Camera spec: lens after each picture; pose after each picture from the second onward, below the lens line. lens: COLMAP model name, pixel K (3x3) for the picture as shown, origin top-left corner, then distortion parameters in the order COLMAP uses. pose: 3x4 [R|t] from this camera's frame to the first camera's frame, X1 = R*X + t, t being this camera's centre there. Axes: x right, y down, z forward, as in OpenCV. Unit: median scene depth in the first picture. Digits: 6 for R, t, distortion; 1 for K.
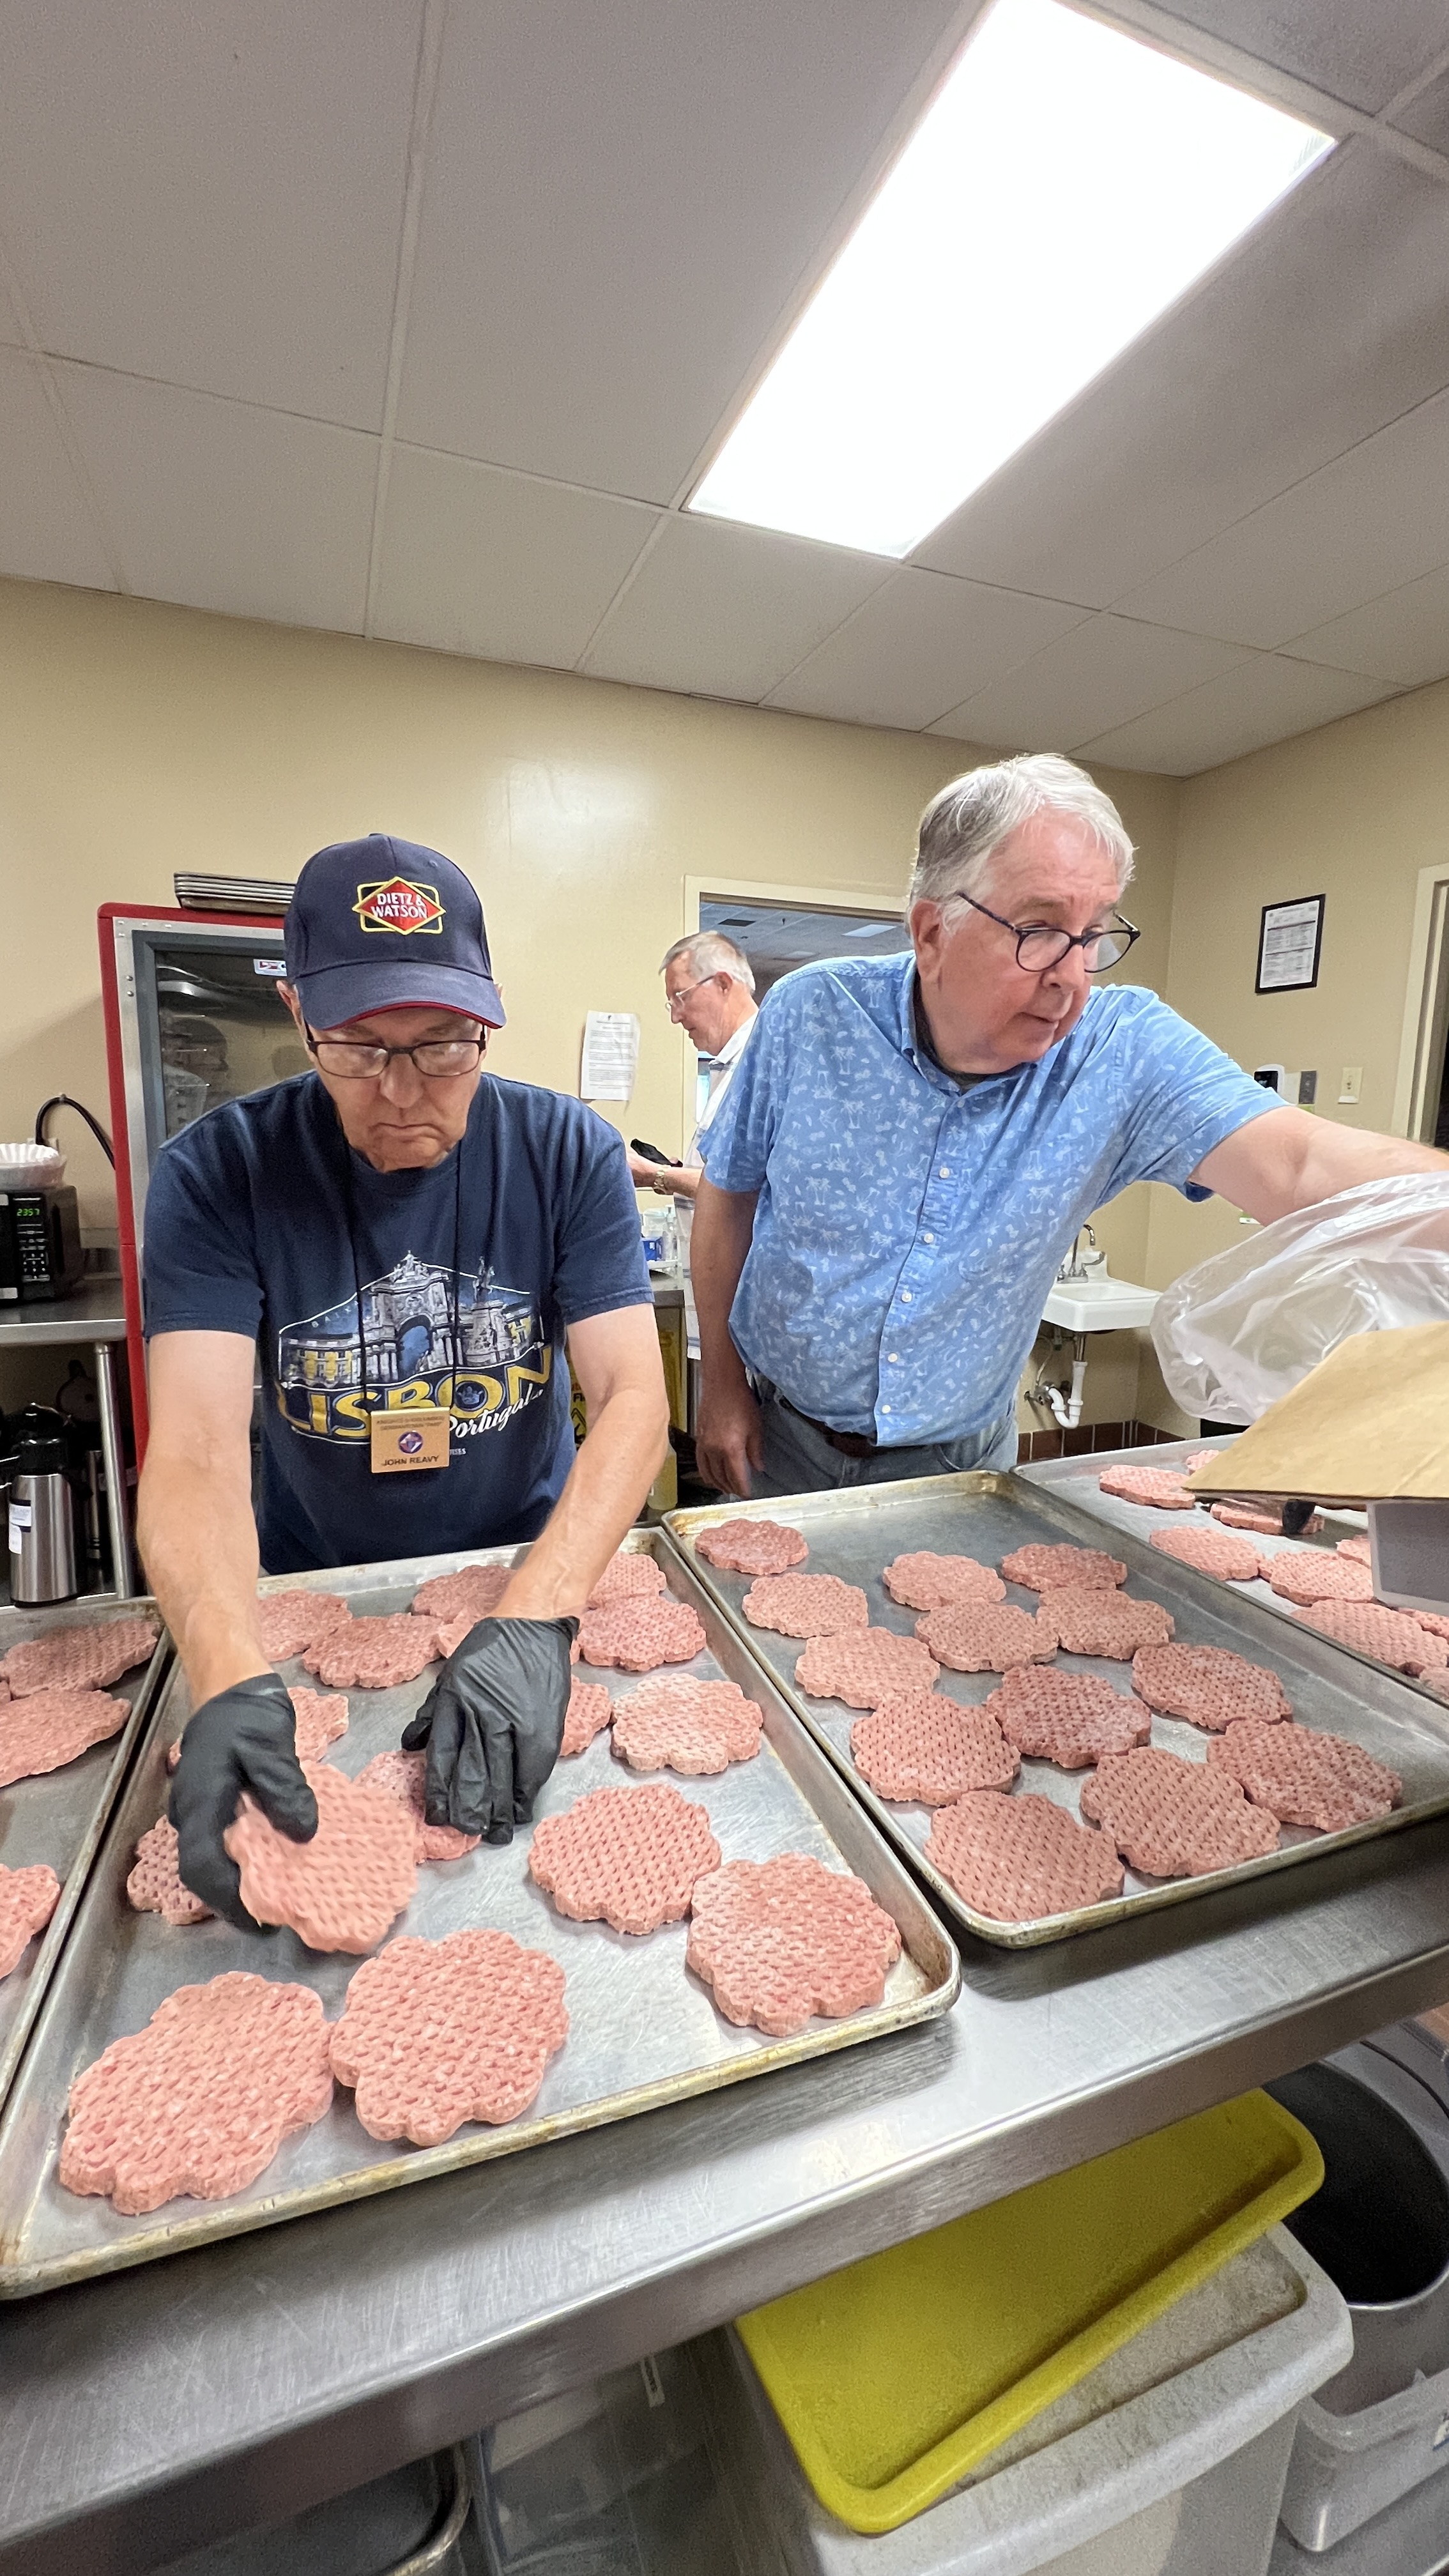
lens RADIAL K [[1034.1, 0, 727.1], [0, 1034.1, 1289.1], [0, 0, 1]] dist [-0.012714, 0.001640]
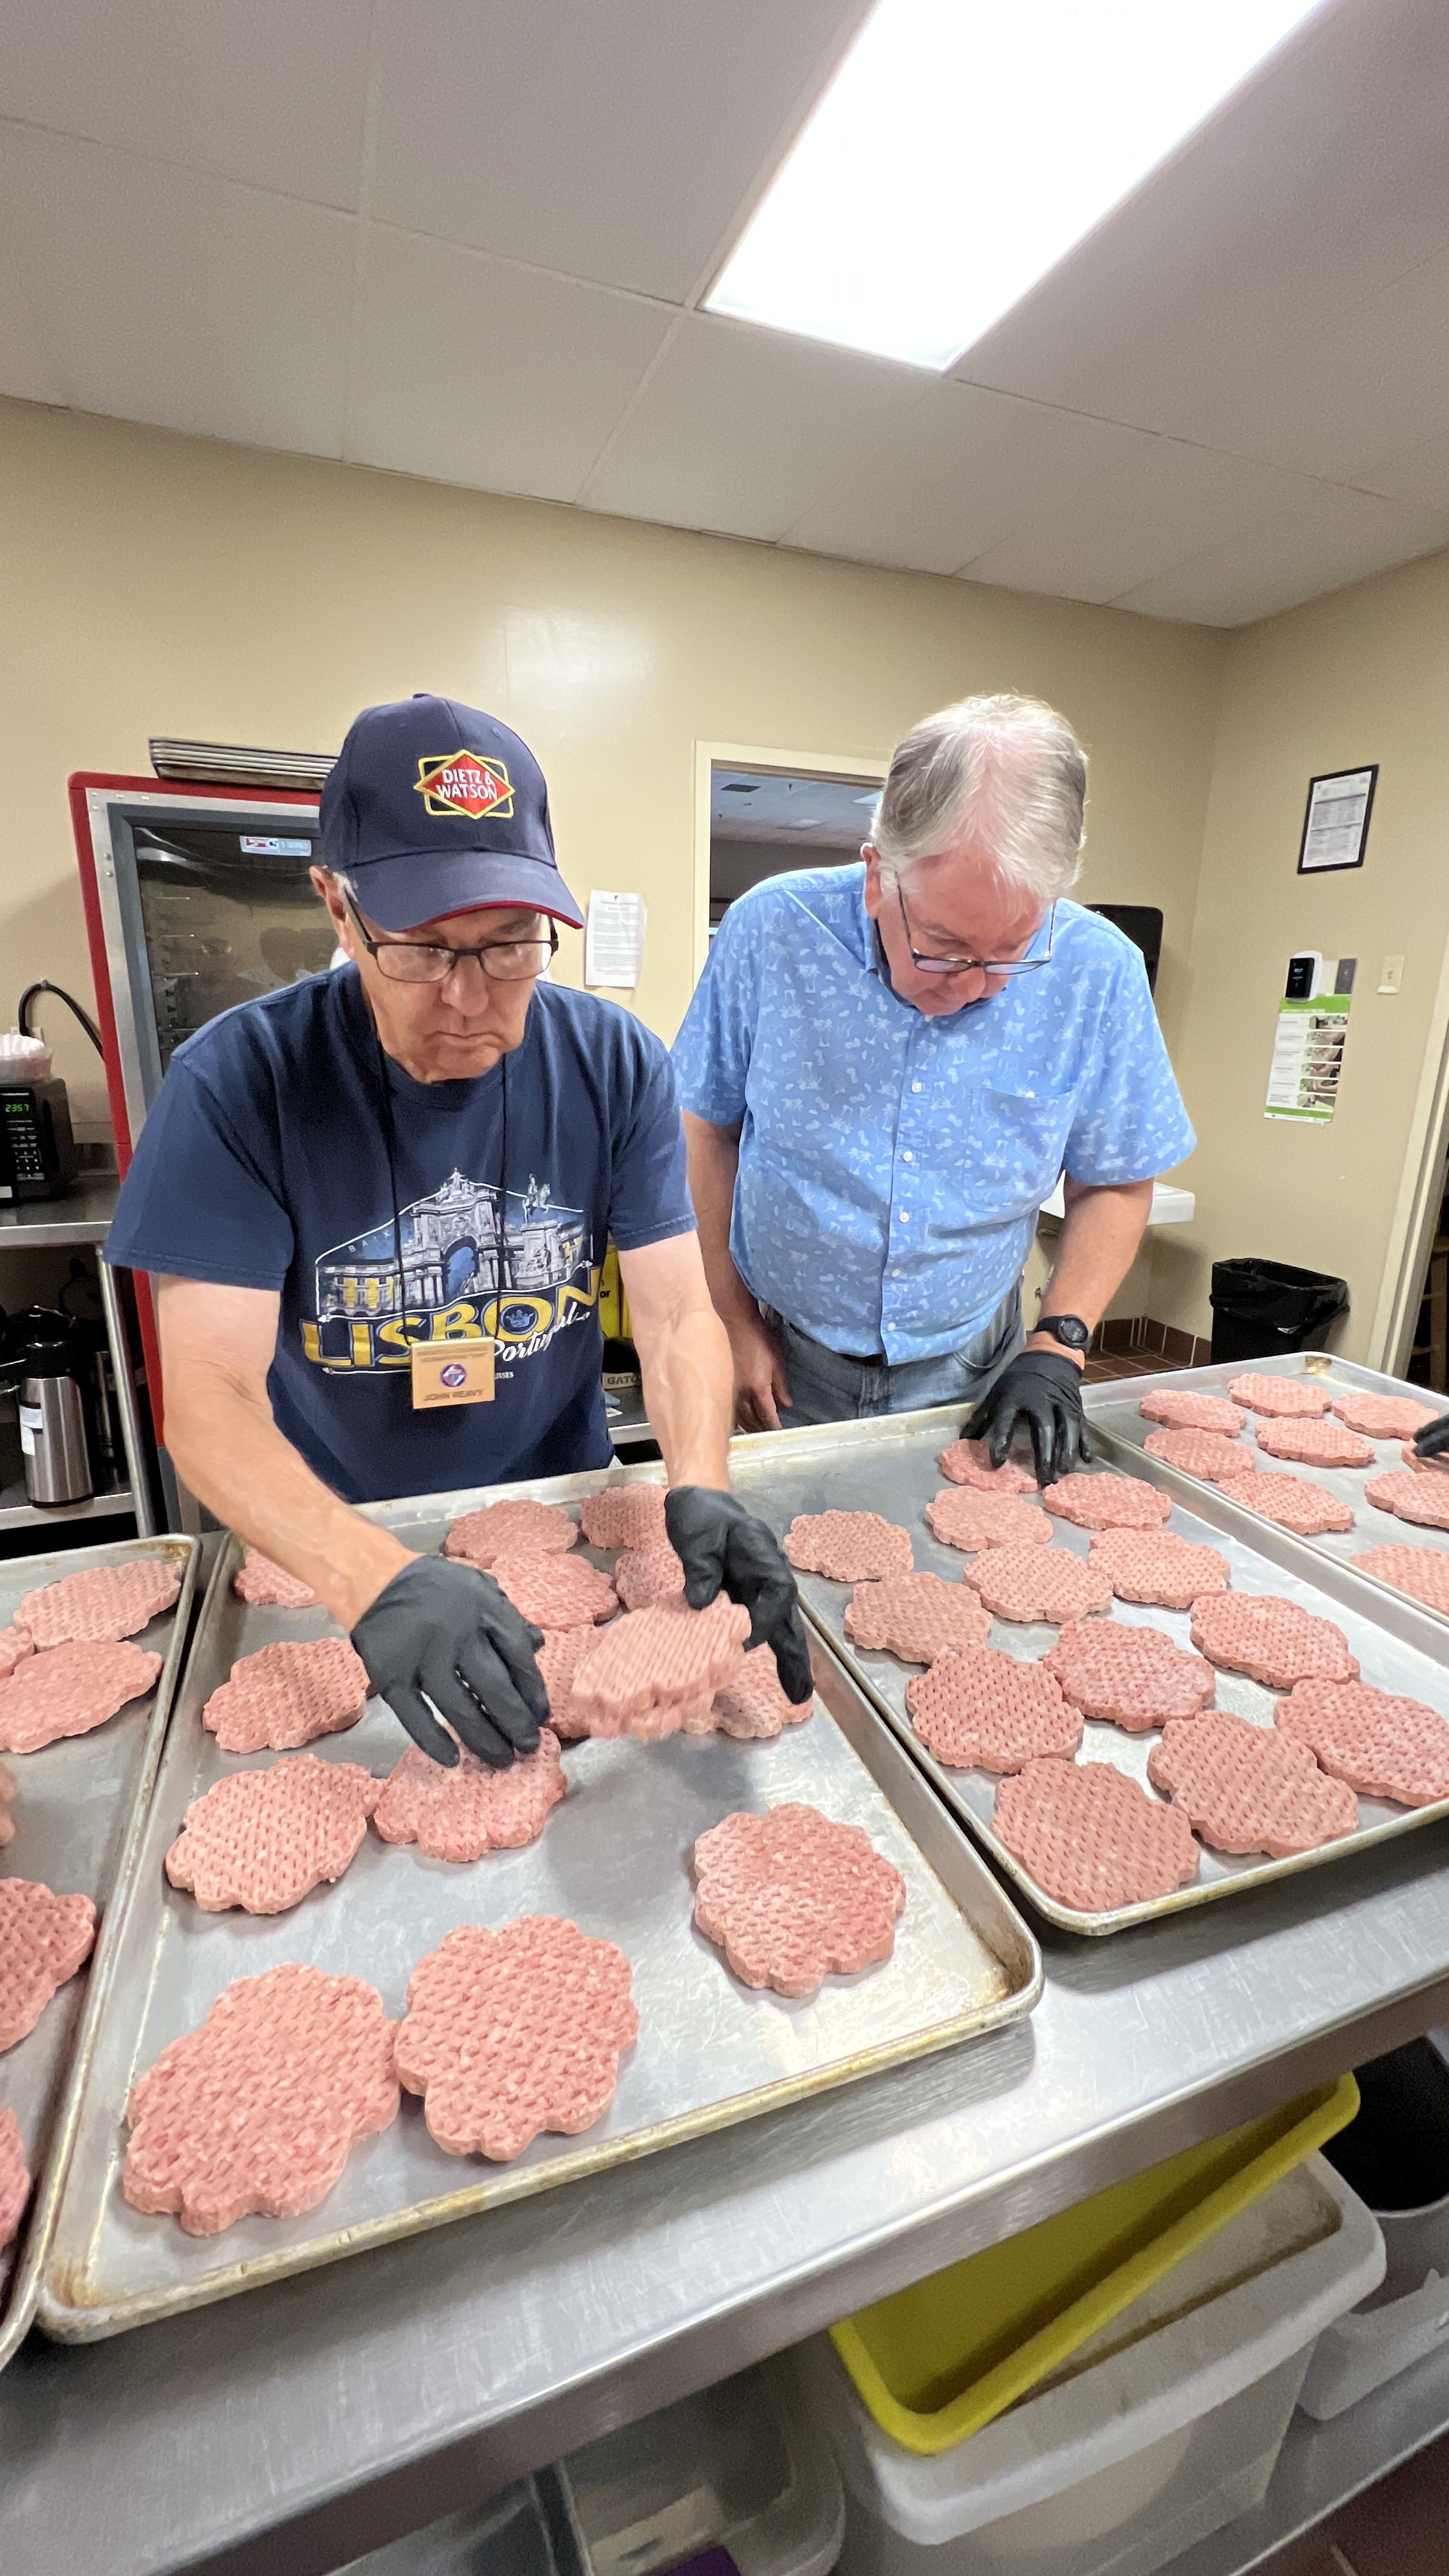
lens RADIAL K [[1034.1, 0, 726.6], [0, 1034.1, 1289.6], [0, 0, 1]] dist [-0.012714, 0.001640]
pose [[0.999994, 0.003422, 0.000700, -0.053266], [-0.003479, 0.993643, 0.112522, -0.055968], [-0.000311, -0.112524, 0.993649, 0.083382]]
